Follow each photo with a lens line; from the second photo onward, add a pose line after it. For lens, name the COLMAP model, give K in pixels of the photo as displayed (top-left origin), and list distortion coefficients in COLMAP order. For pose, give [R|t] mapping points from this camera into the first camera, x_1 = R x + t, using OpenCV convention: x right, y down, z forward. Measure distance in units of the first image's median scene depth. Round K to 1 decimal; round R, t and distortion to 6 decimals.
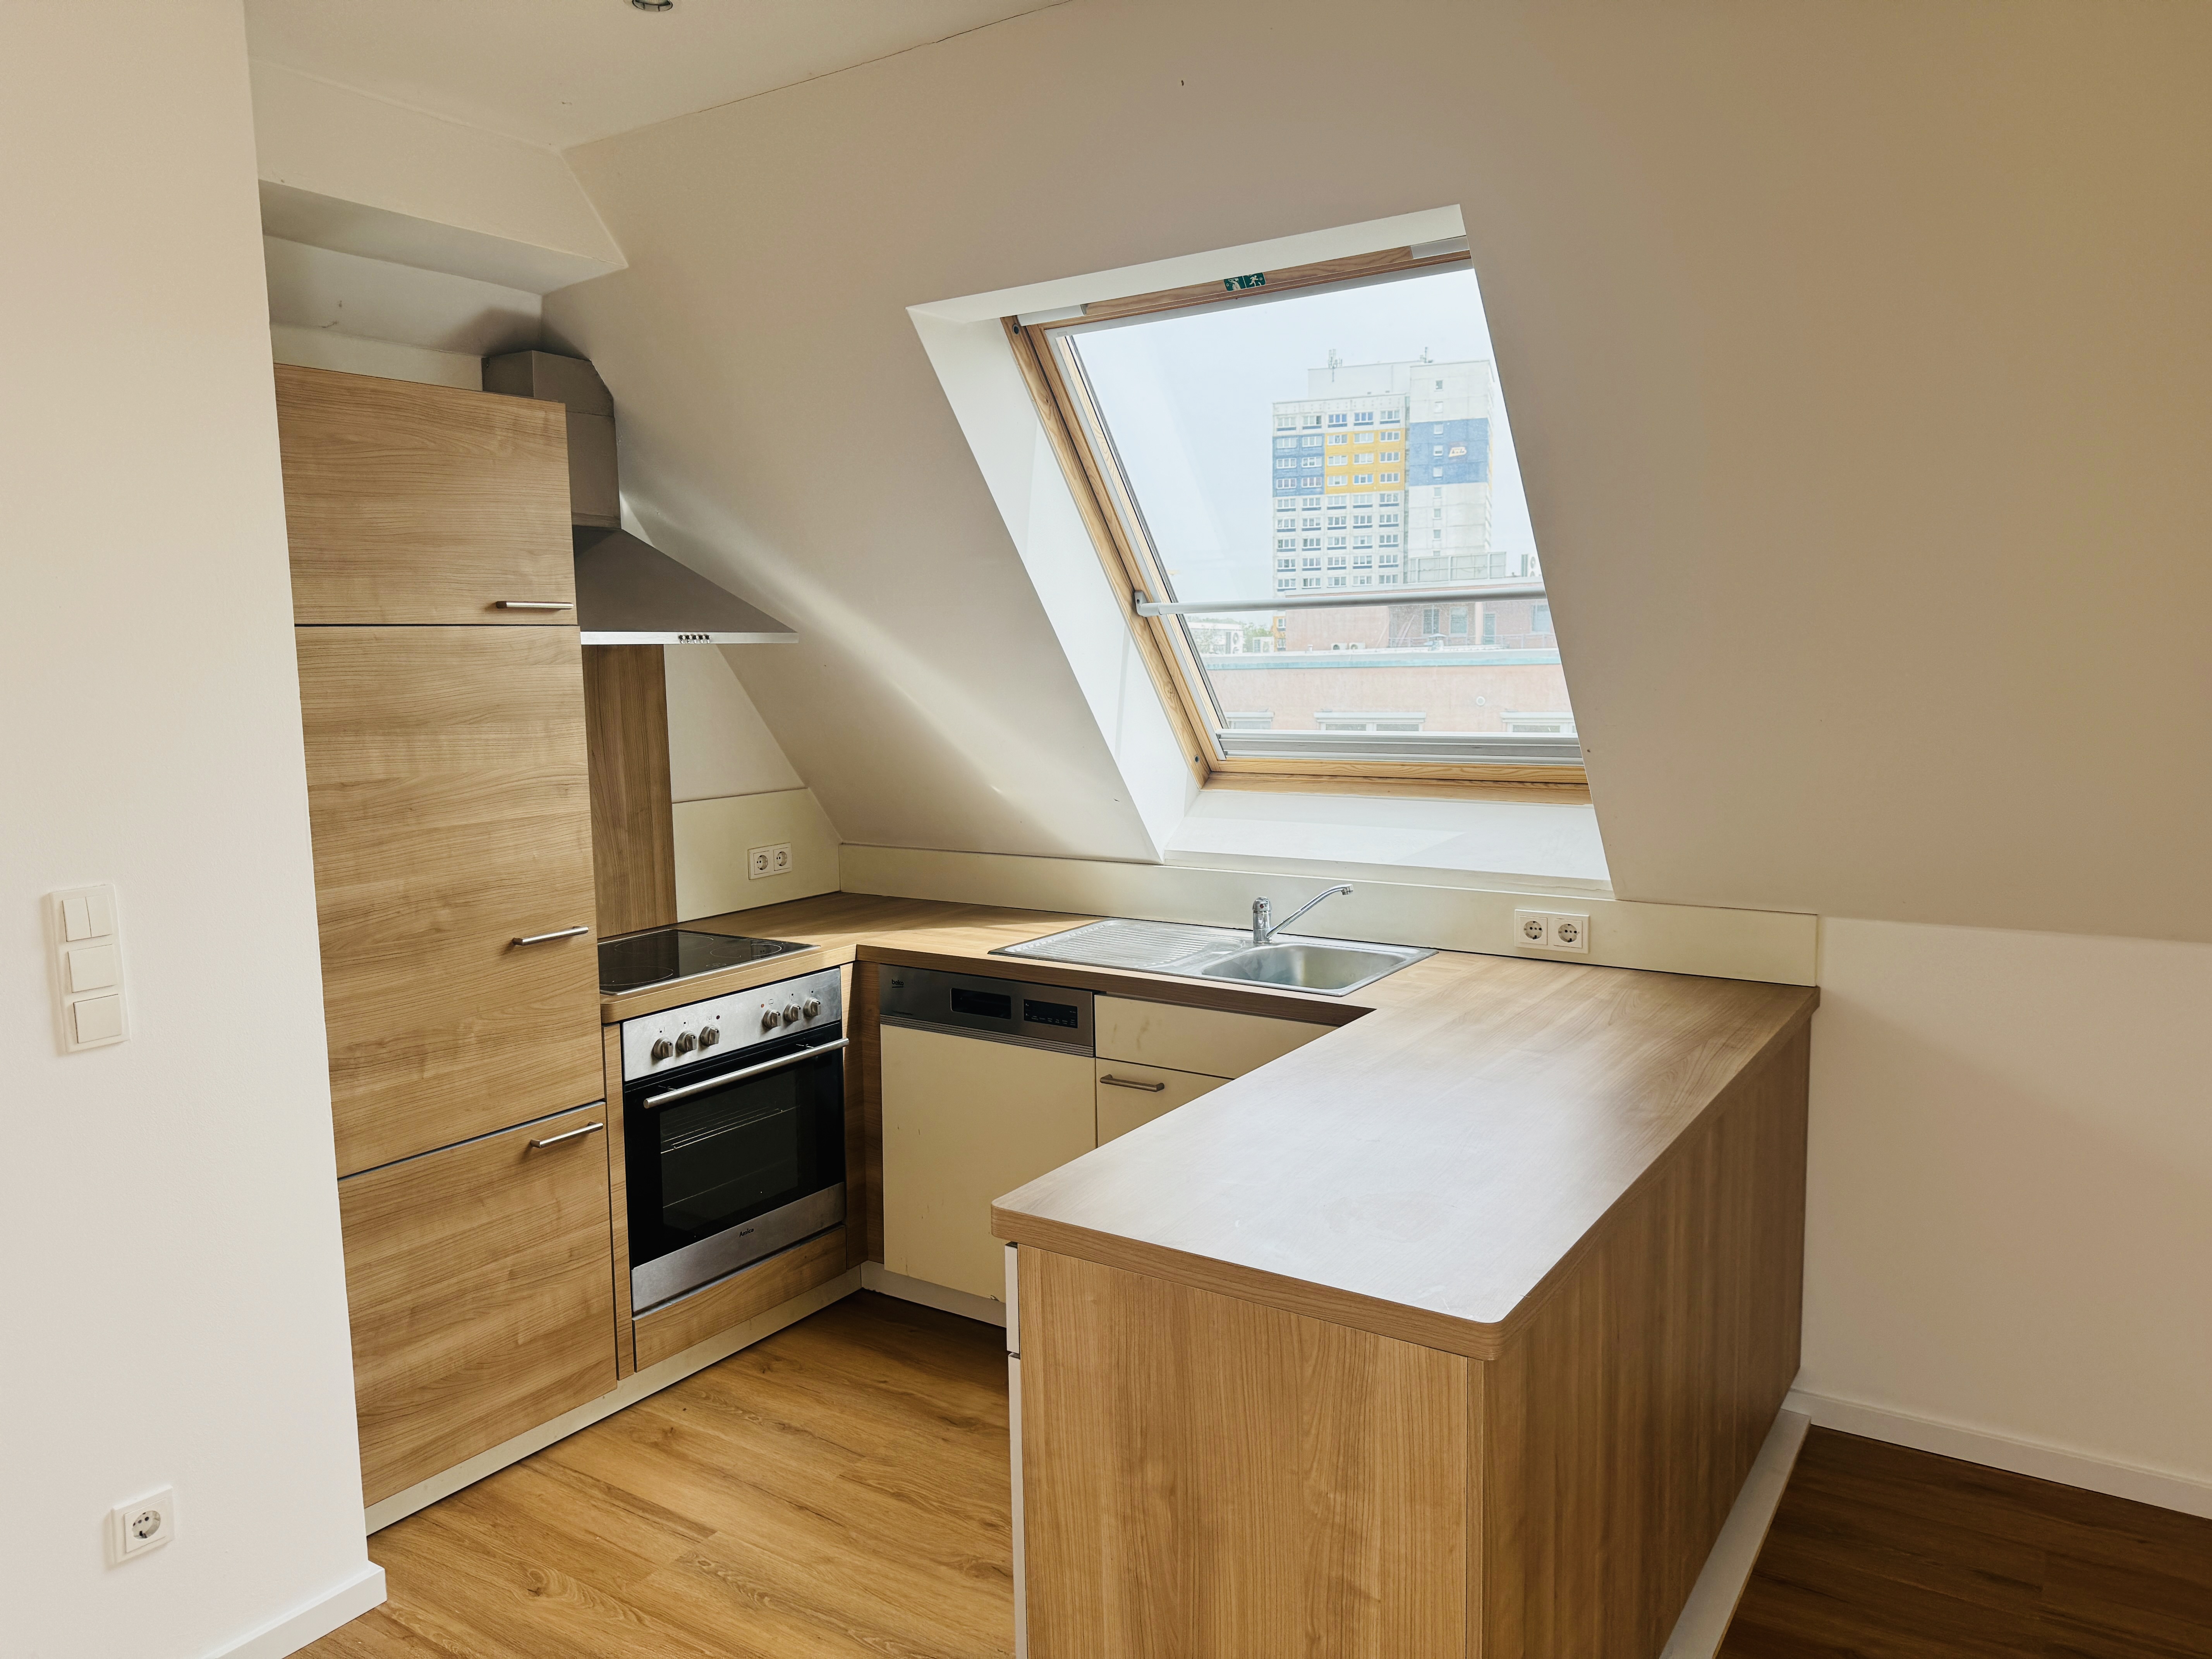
lens RADIAL K [[1547.2, 0, 1108.3], [0, 1547.2, 824.8], [0, 0, 1]] dist [0.061872, -0.068078]
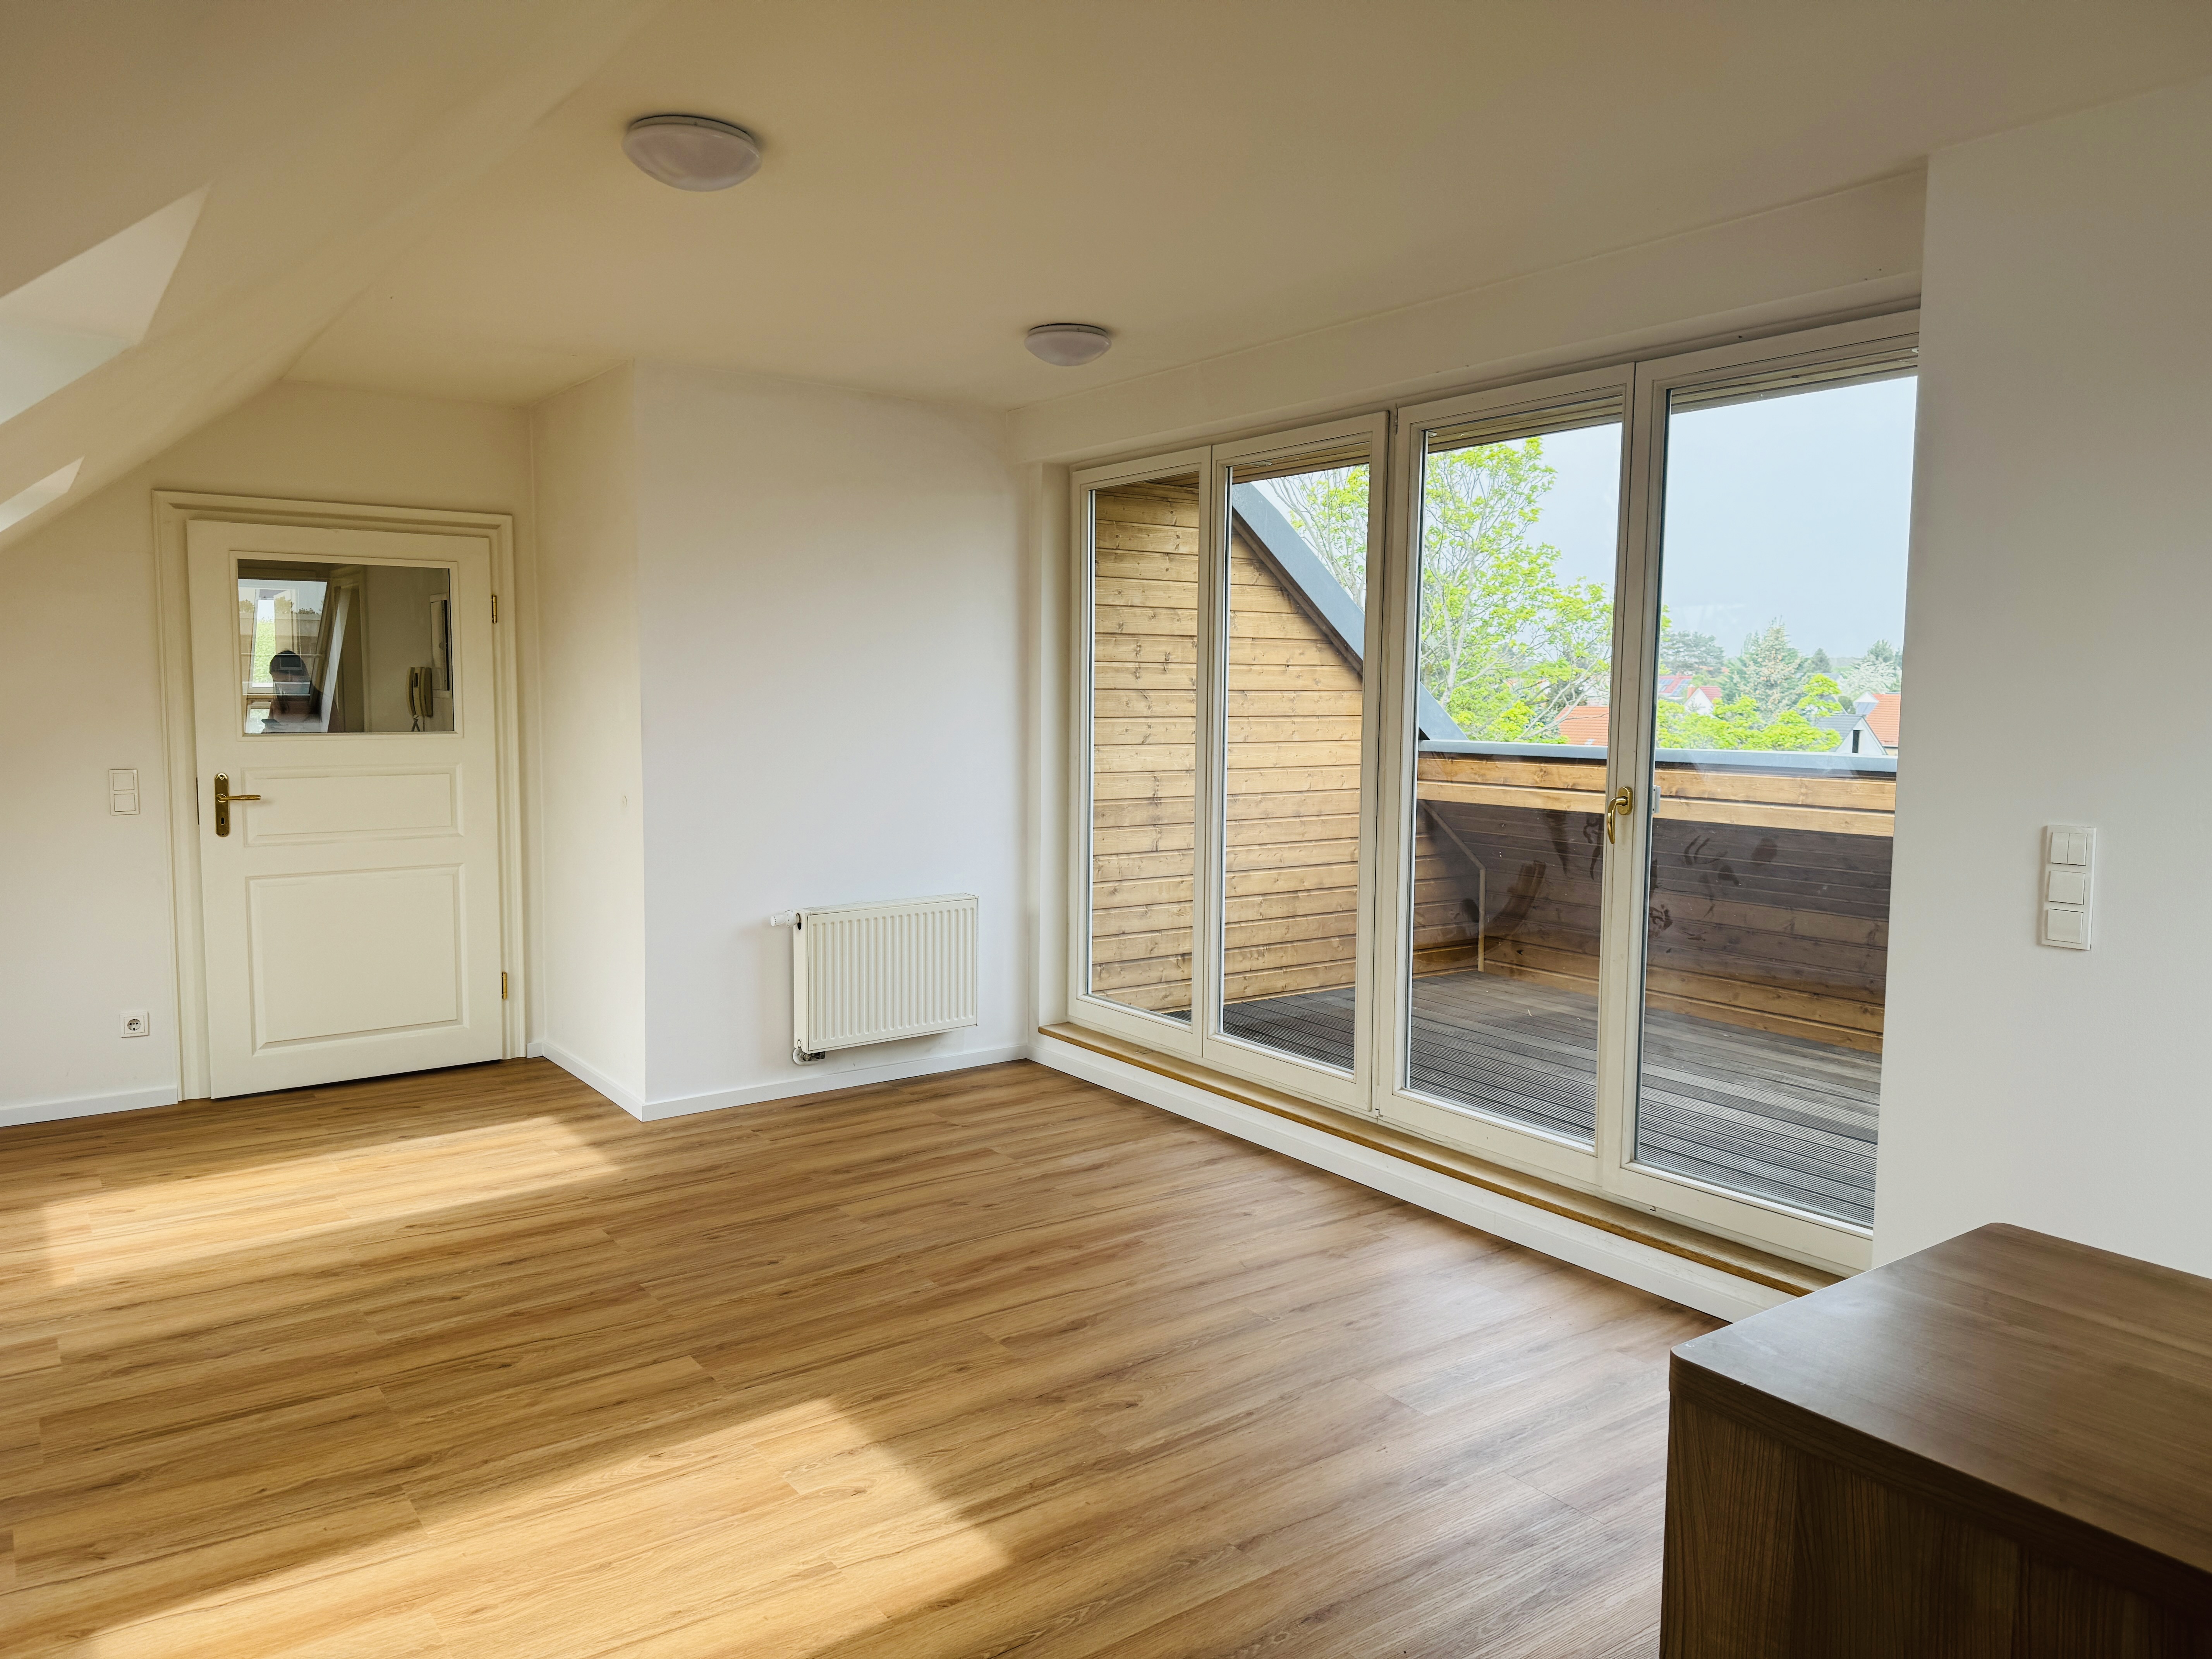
lens RADIAL K [[1547.2, 0, 1114.0], [0, 1547.2, 824.7], [0, 0, 1]] dist [0.061872, -0.068078]
pose [[-0.355412, 0.099132, -0.929438, 0.653470], [-0.109042, 0.983173, 0.146560, -0.050700], [0.928327, 0.153438, -0.338622, 0.527284]]
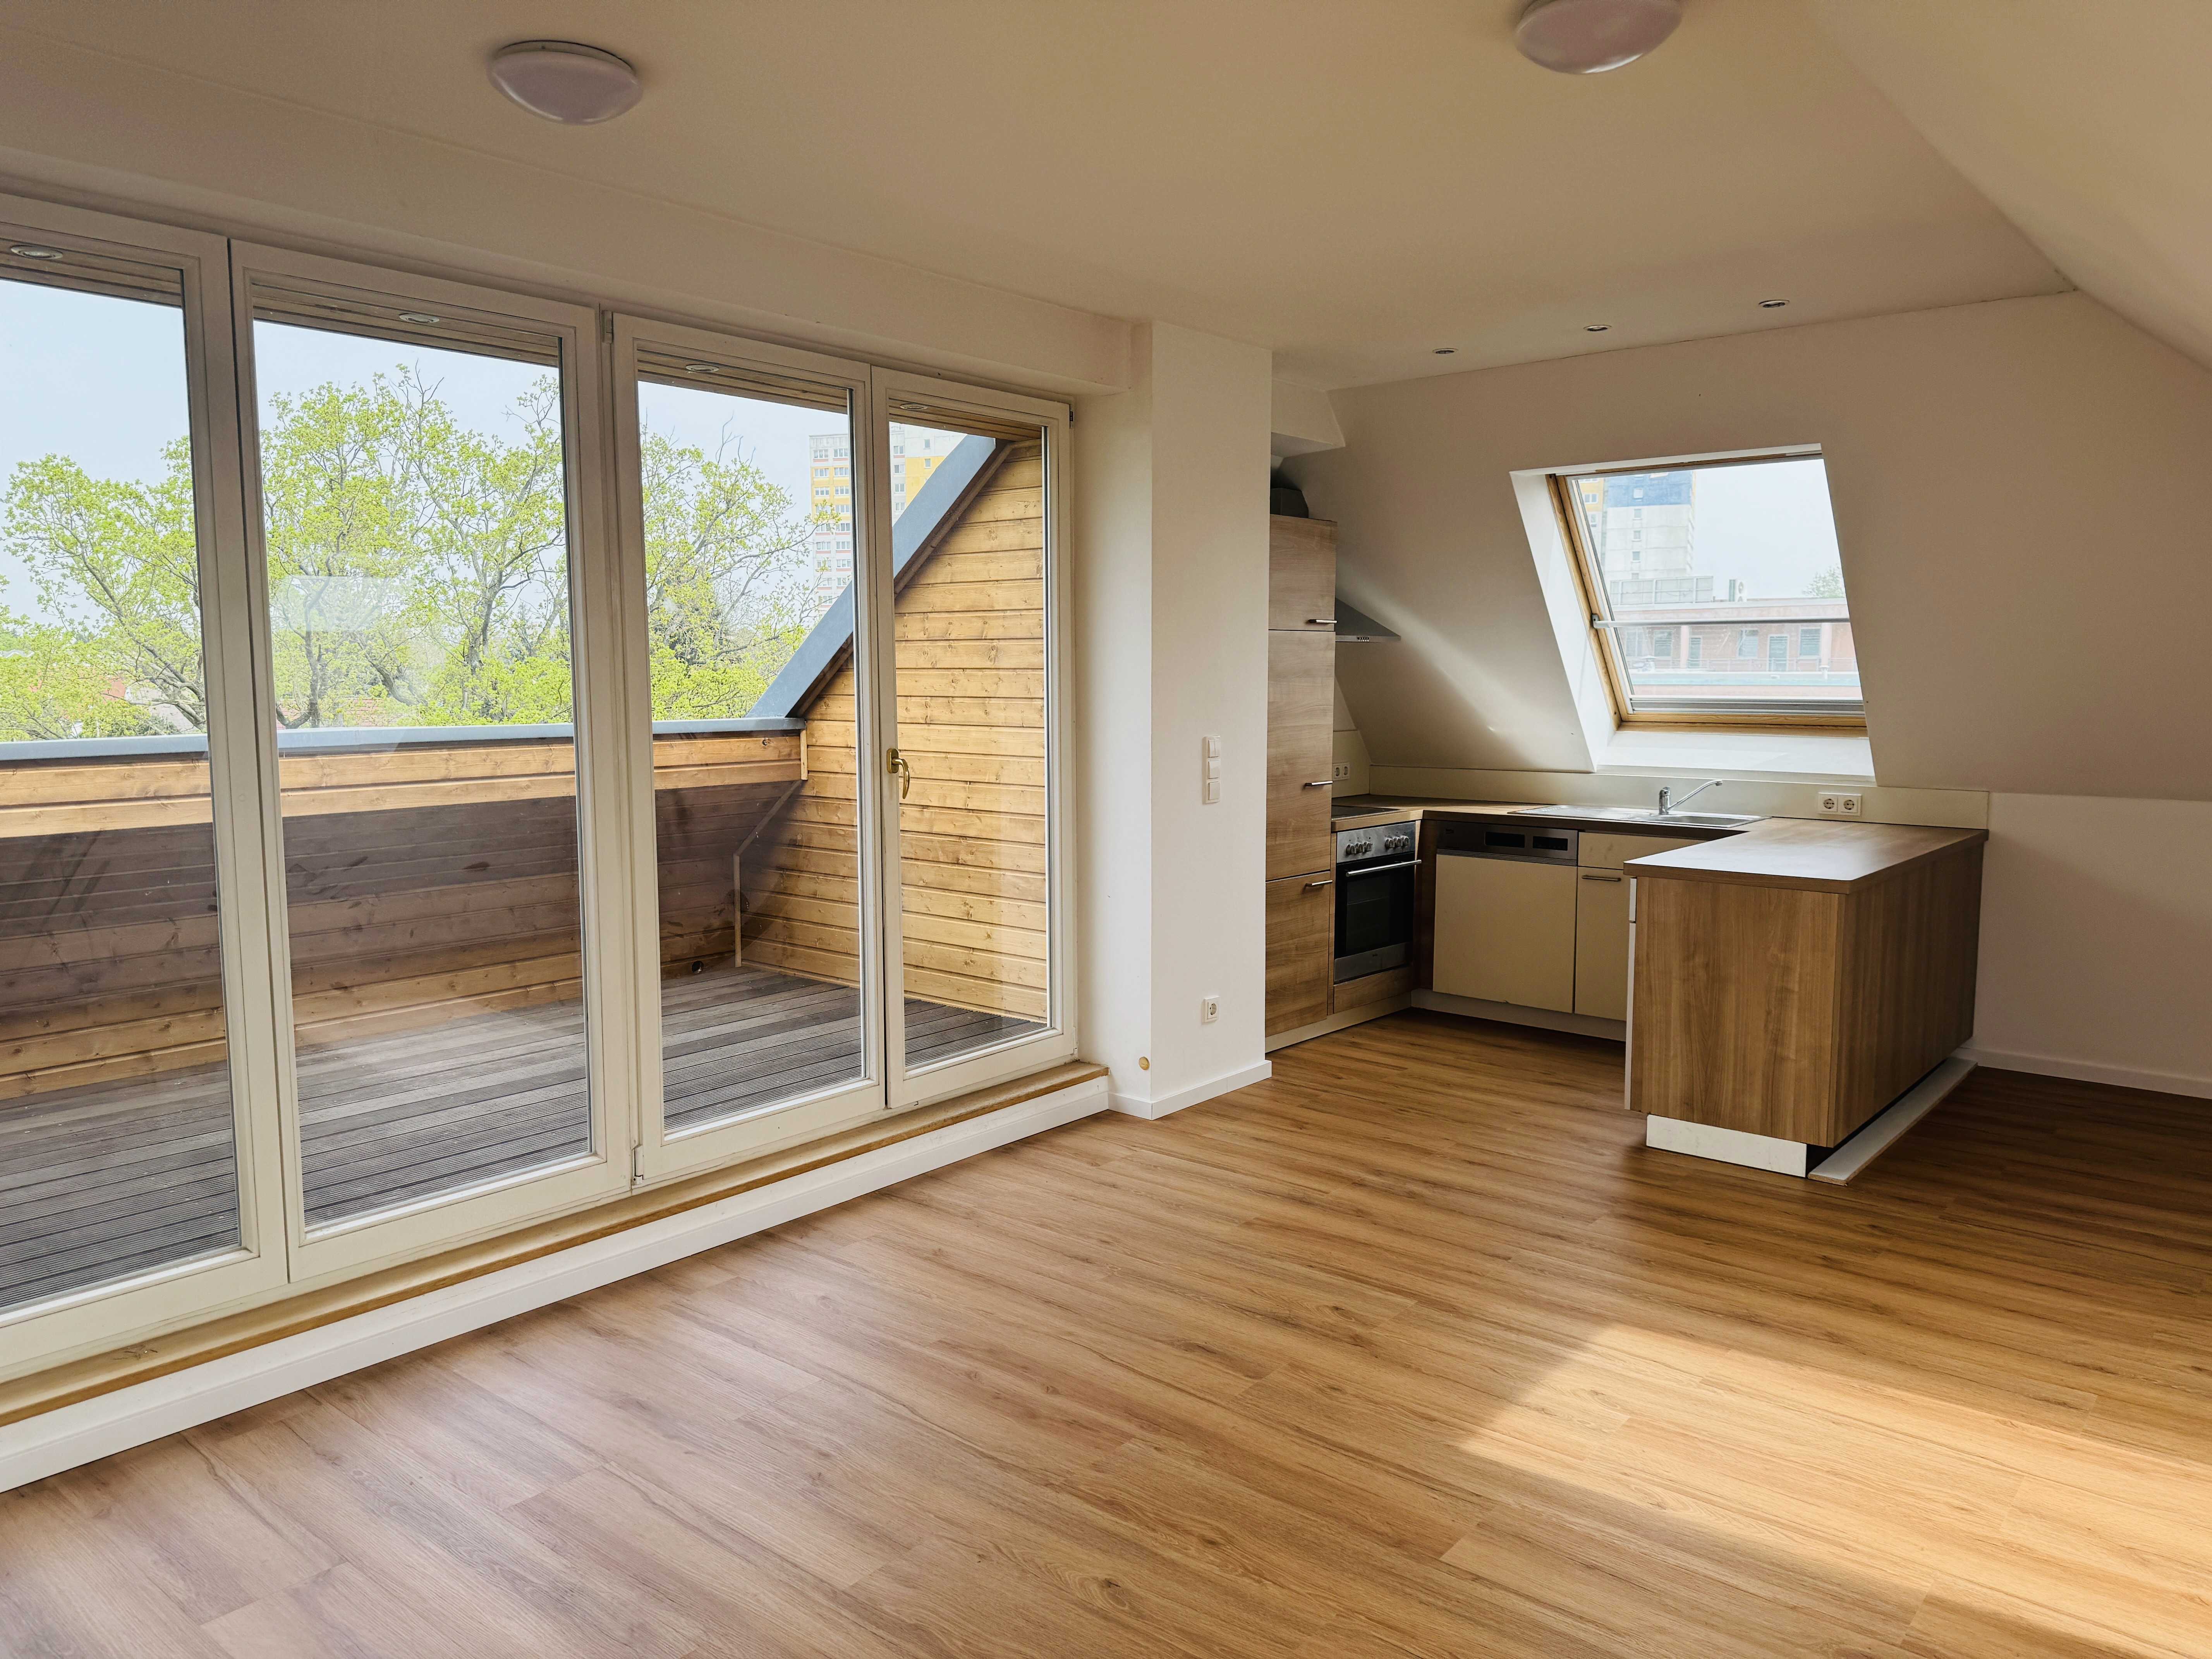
lens RADIAL K [[1547.2, 0, 1100.8], [0, 1547.2, 831.8], [0, 0, 1]] dist [0.061872, -0.068078]
pose [[0.992838, 0.029769, -0.115699, -0.411299], [-0.030591, 0.999518, -0.005328, 0.155805], [0.115485, 0.008830, 0.993270, -1.042075]]
